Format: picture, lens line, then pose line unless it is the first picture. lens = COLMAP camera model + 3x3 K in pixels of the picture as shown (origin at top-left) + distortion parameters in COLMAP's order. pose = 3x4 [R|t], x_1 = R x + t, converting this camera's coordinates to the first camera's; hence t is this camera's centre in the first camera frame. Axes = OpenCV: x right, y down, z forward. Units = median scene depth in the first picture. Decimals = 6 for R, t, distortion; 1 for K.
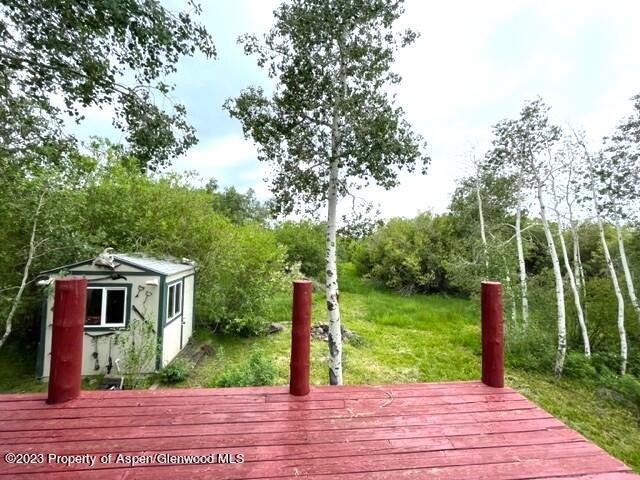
lens RADIAL K [[257.6, 0, 322.4], [0, 257.6, 239.0], [0, 0, 1]] dist [-0.003697, -0.000497]
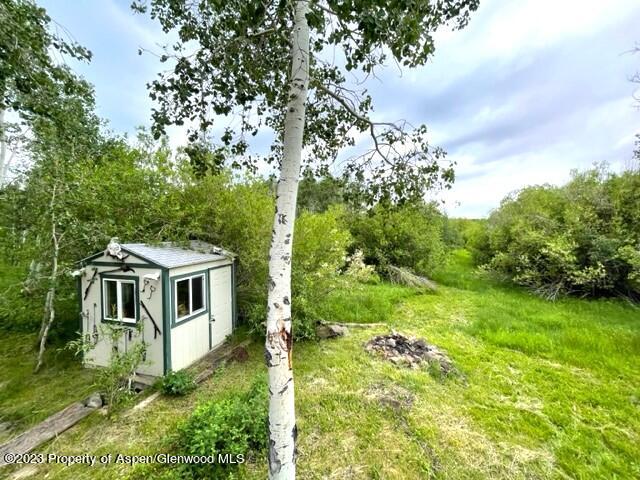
lens RADIAL K [[257.6, 0, 321.7], [0, 257.6, 238.9], [0, 0, 1]] dist [-0.003697, -0.000497]
pose [[0.908015, -0.018569, -0.418527, 0.167601], [0.040710, 0.998200, 0.044033, 0.021690], [0.416956, -0.057020, 0.907136, 0.351629]]
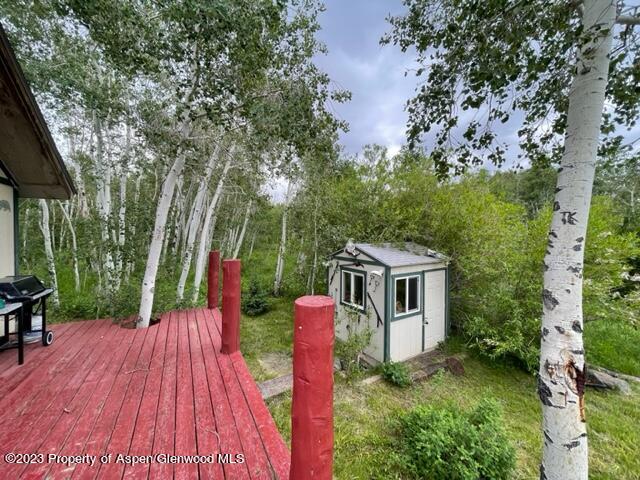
lens RADIAL K [[257.6, 0, 320.1], [0, 257.6, 238.8], [0, 0, 1]] dist [-0.003697, -0.000497]
pose [[0.382232, -0.008698, -0.924025, 0.133291], [0.034530, 0.999392, 0.004876, 0.020116], [0.923421, -0.033770, 0.382300, 0.320198]]
